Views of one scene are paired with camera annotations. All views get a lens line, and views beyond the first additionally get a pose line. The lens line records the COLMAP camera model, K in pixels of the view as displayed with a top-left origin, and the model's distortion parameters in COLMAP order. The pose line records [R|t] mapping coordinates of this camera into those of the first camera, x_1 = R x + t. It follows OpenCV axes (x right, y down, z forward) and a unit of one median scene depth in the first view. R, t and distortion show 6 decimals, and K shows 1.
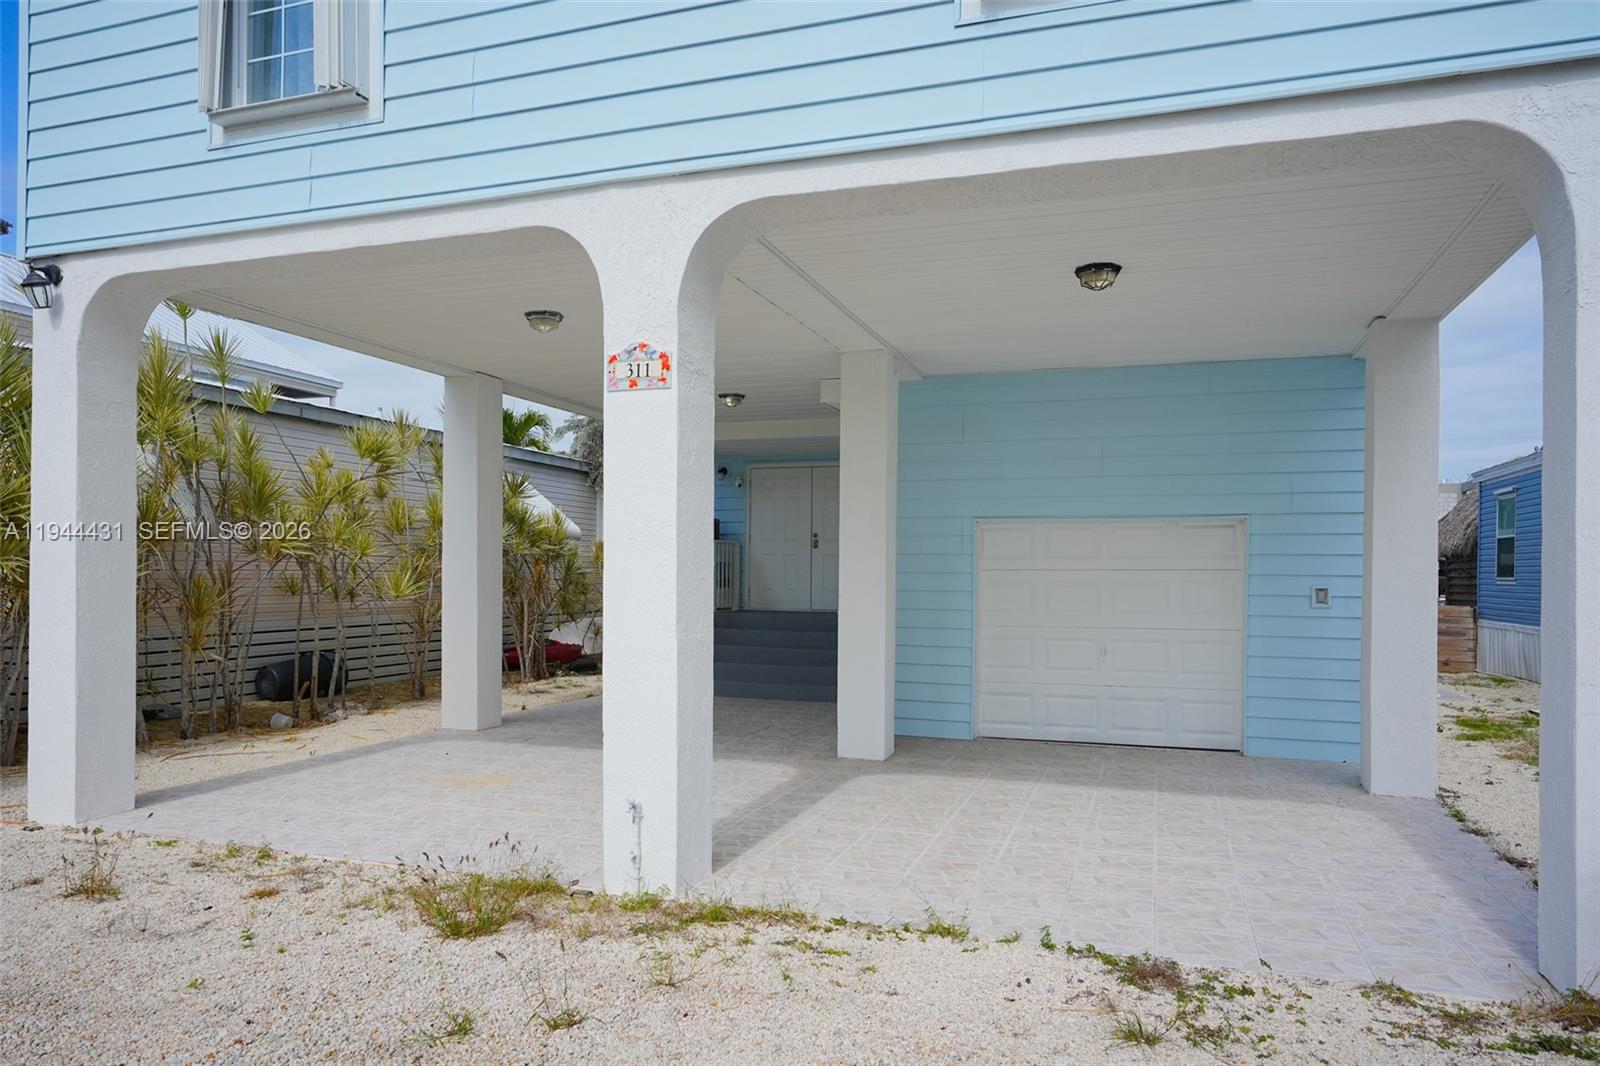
lens RADIAL K [[1062.8, 0, 781.6], [0, 1062.8, 565.4], [0, 0, 1]] dist [0.006197, 0.004552]
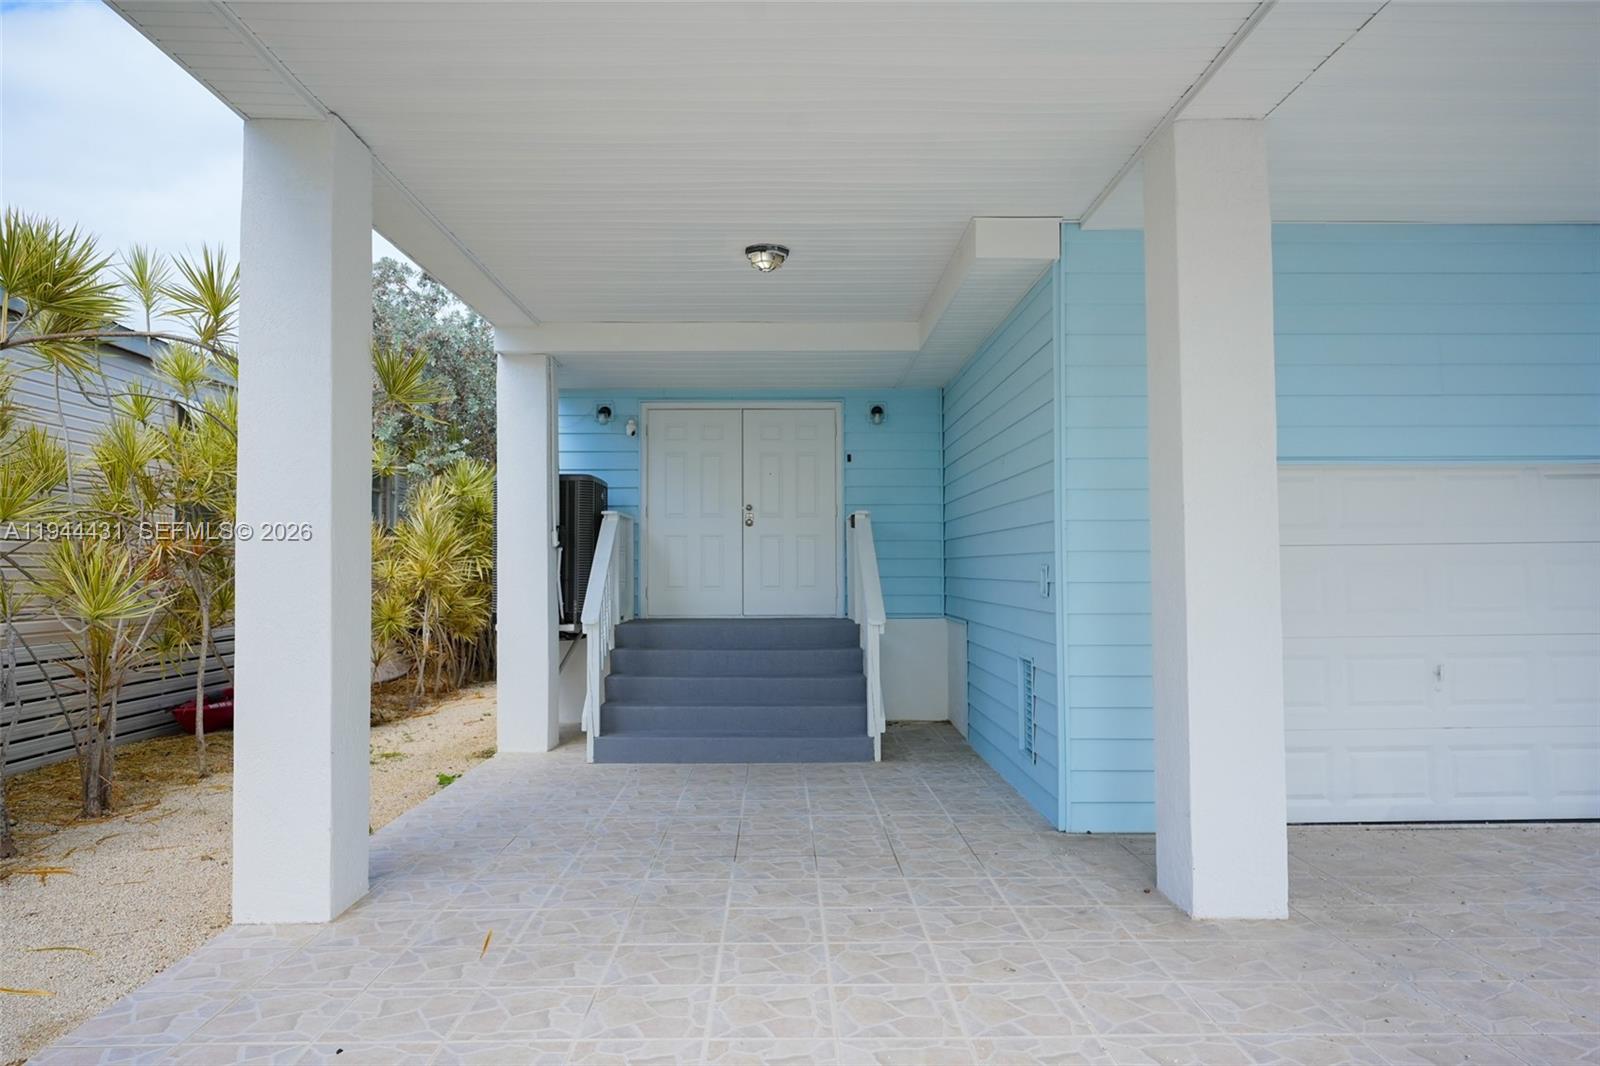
lens RADIAL K [[1062.8, 0, 814.2], [0, 1062.8, 537.0], [0, 0, 1]] dist [0.006197, 0.004552]
pose [[0.938867, -0.002470, 0.344272, -0.266149], [0.010825, 0.999692, -0.022348, 0.010256], [-0.344111, 0.024709, 0.938604, 0.544972]]
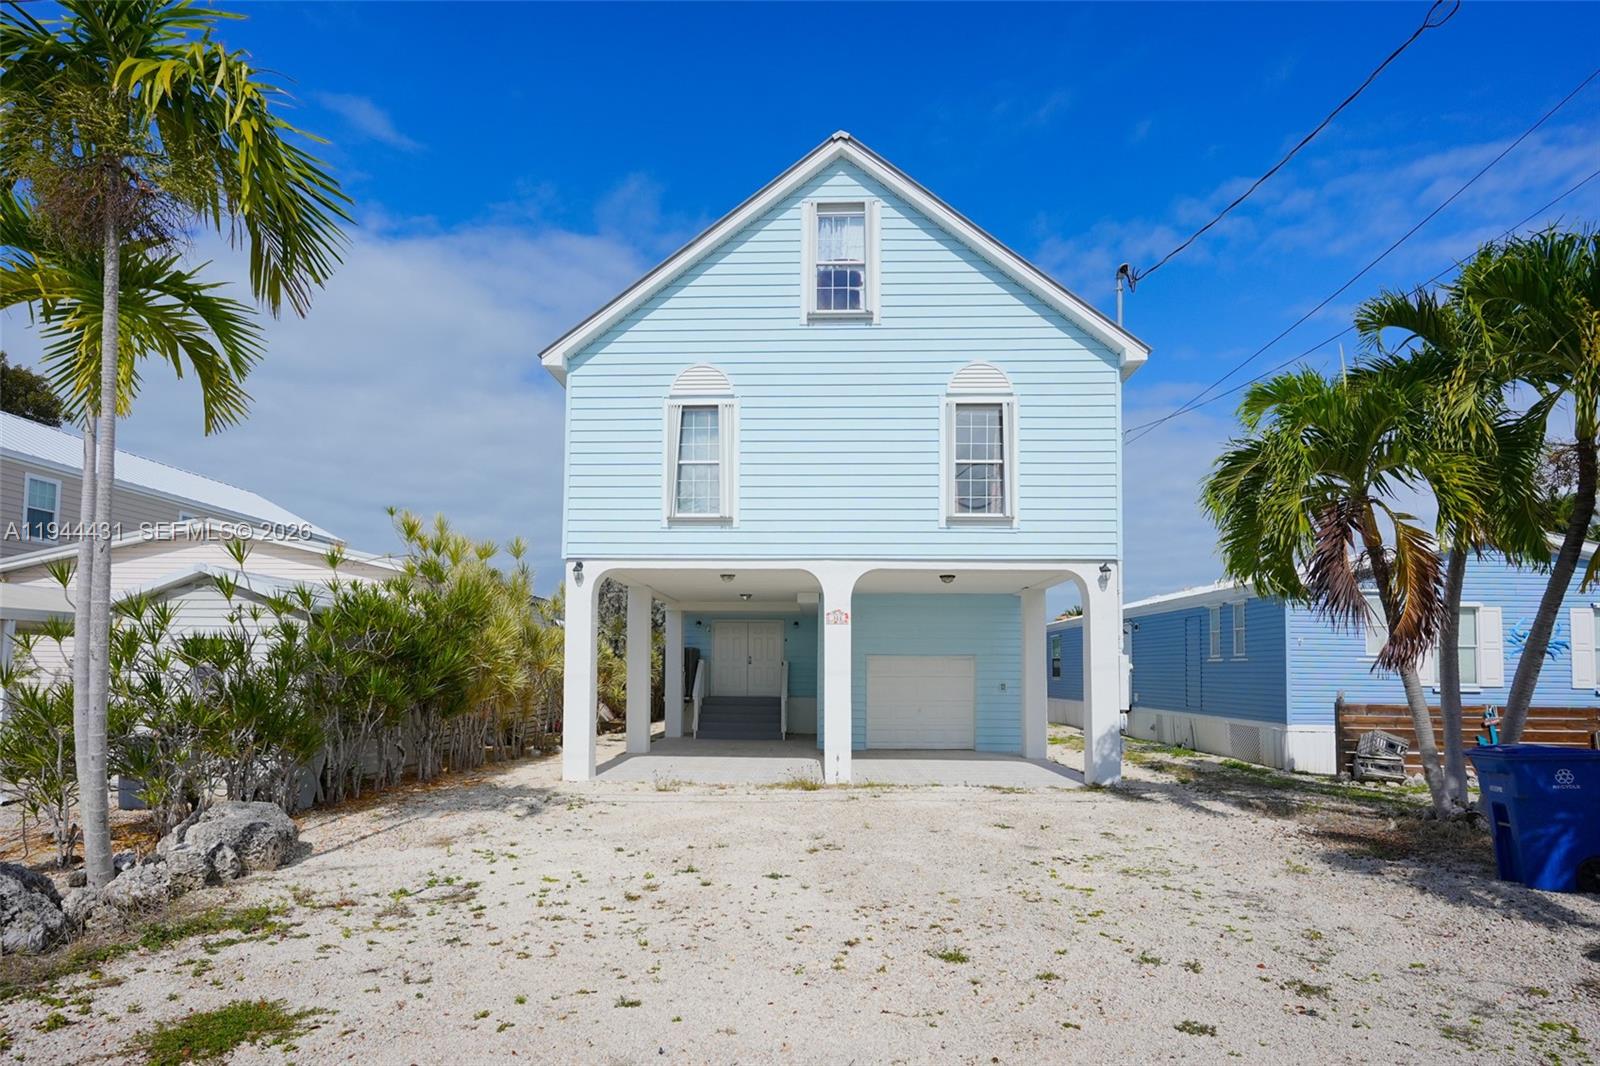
lens RADIAL K [[785.8, 0, 800.9], [0, 785.8, 630.3], [0, 0, 1]] dist [-0.010471, 0.004117]
pose [[0.957622, 0.012760, 0.287745, -0.470559], [-0.000172, 0.999043, -0.043731, -0.022870], [-0.288027, 0.041828, 0.956708, -0.626582]]
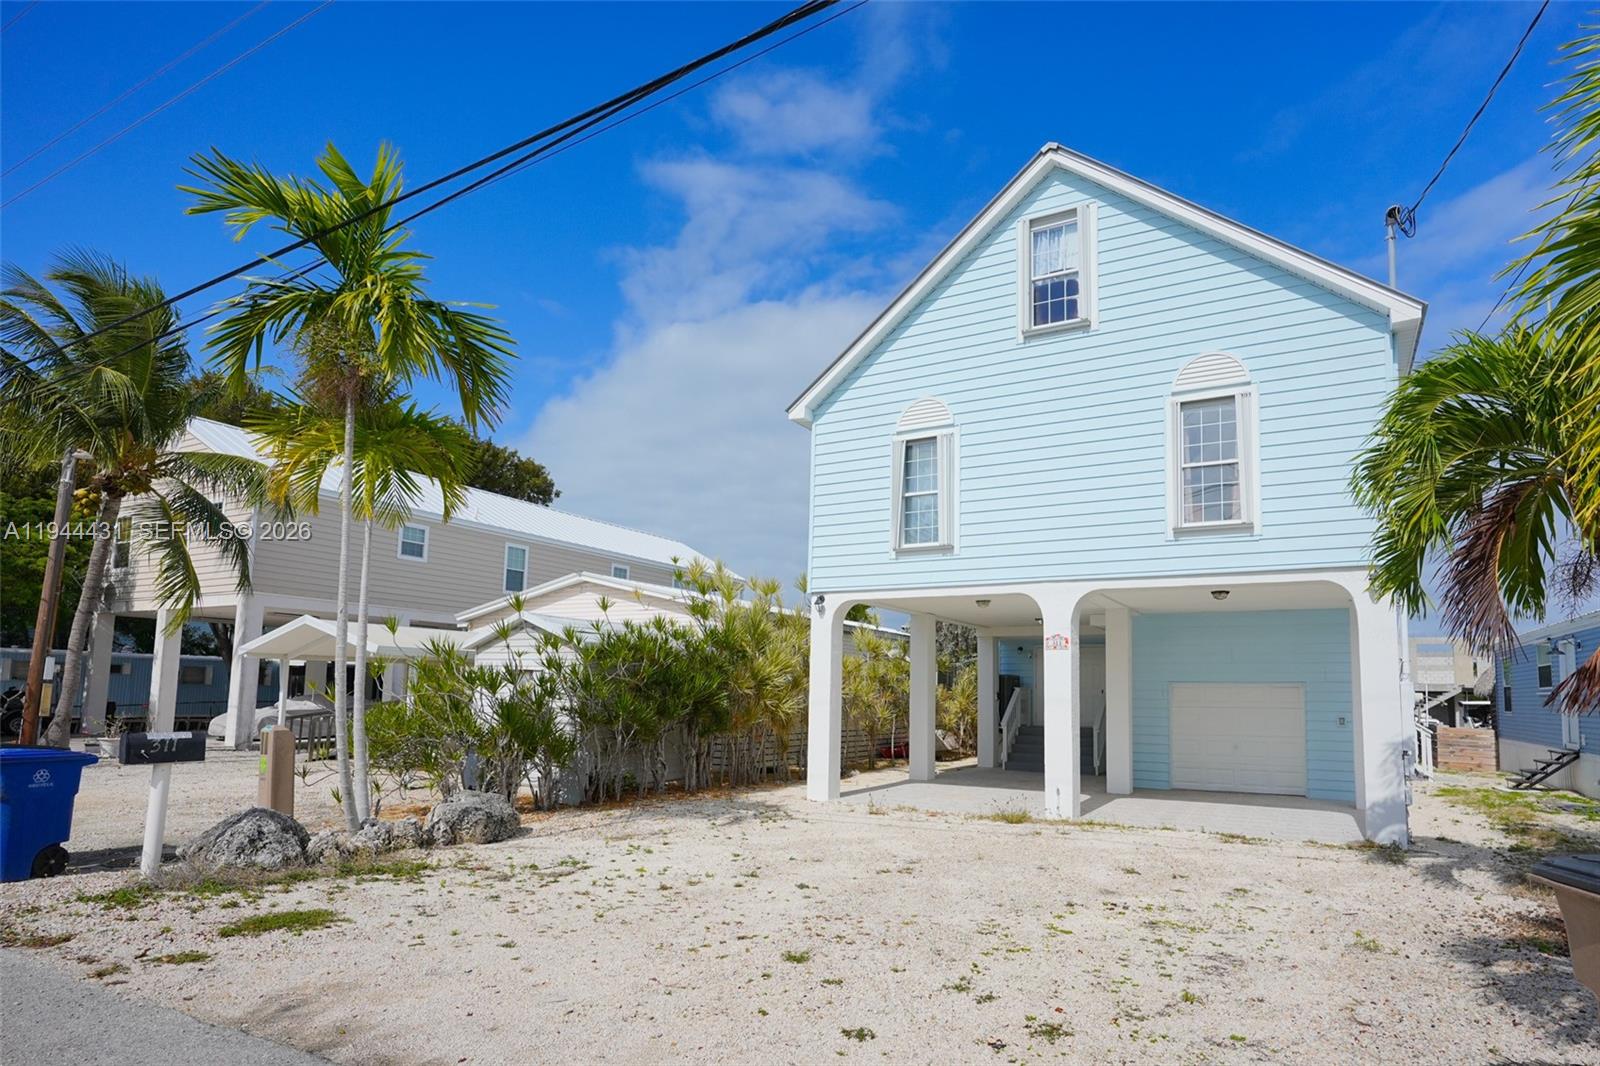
lens RADIAL K [[839.9, 0, 871.6], [0, 839.9, 614.7], [0, 0, 1]] dist [-0.010316, 0.000731]
pose [[0.989282, -0.007614, -0.145816, -0.157727], [-0.005900, 0.995740, -0.092020, -0.021612], [0.145896, 0.091894, 0.985023, -0.734537]]
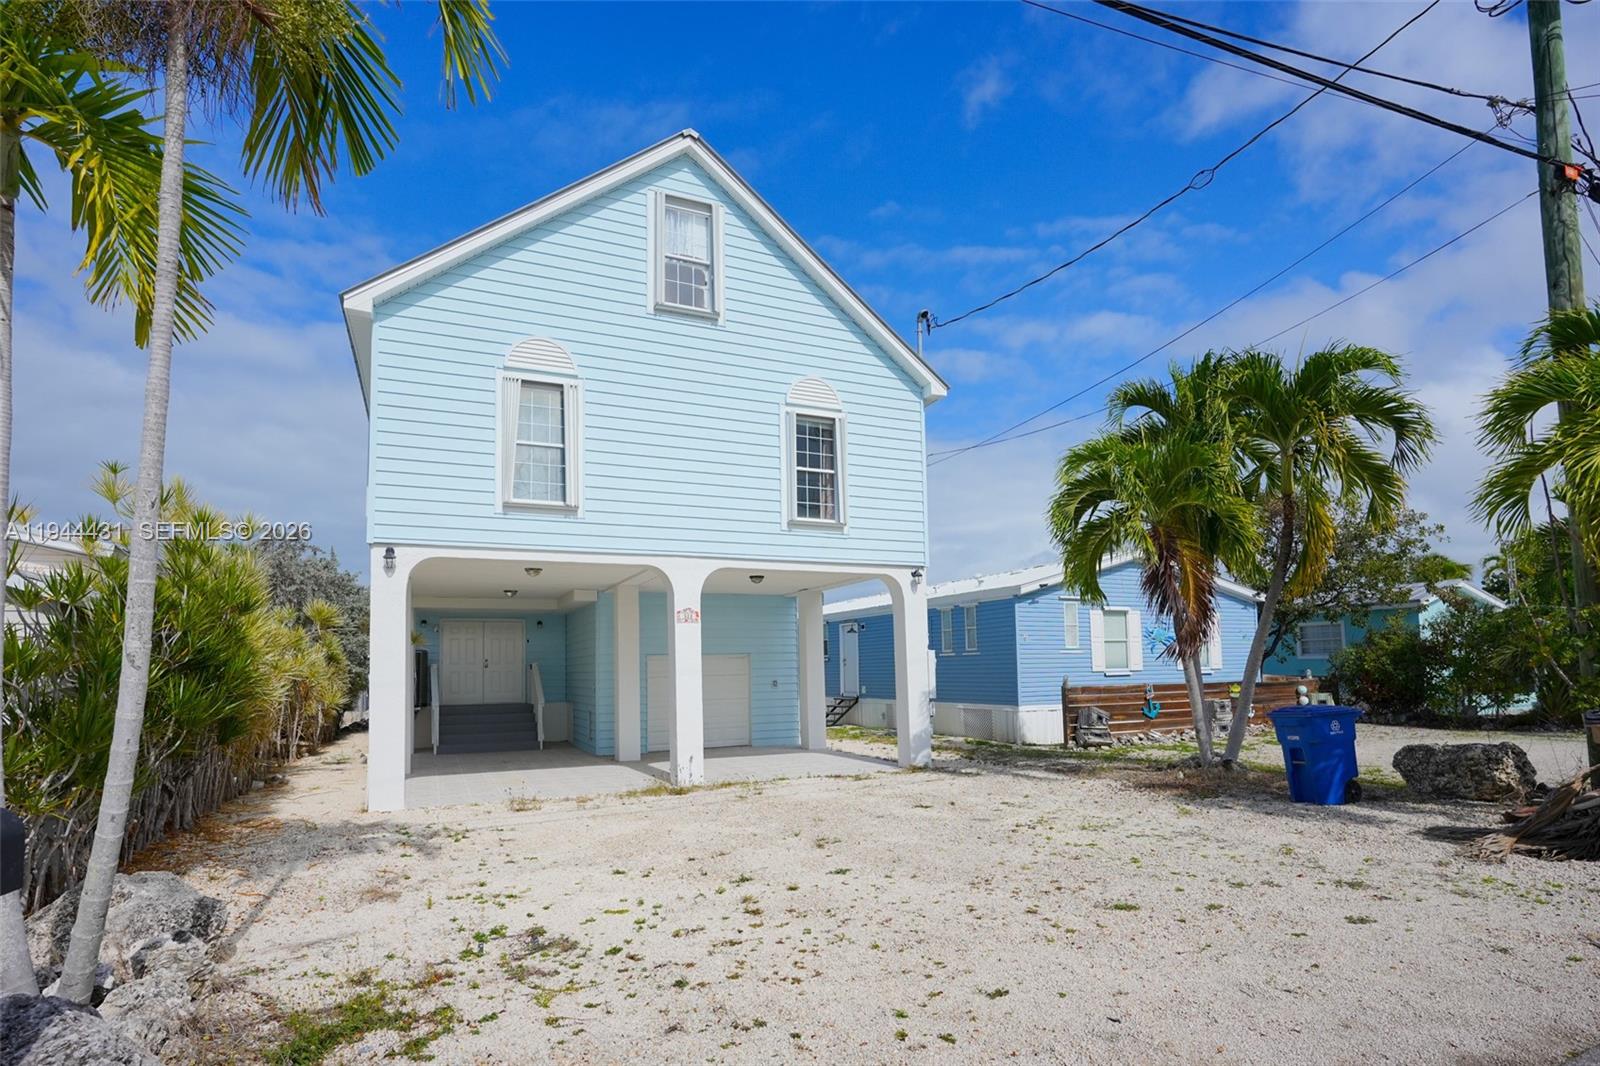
lens RADIAL K [[785.8, 0, 801.2], [0, 785.8, 609.5], [0, 0, 1]] dist [-0.010471, 0.004117]
pose [[0.731287, 0.028824, 0.681461, -0.751820], [0.022948, 0.997501, -0.066818, -0.021827], [-0.681684, 0.064501, 0.728798, -0.468304]]
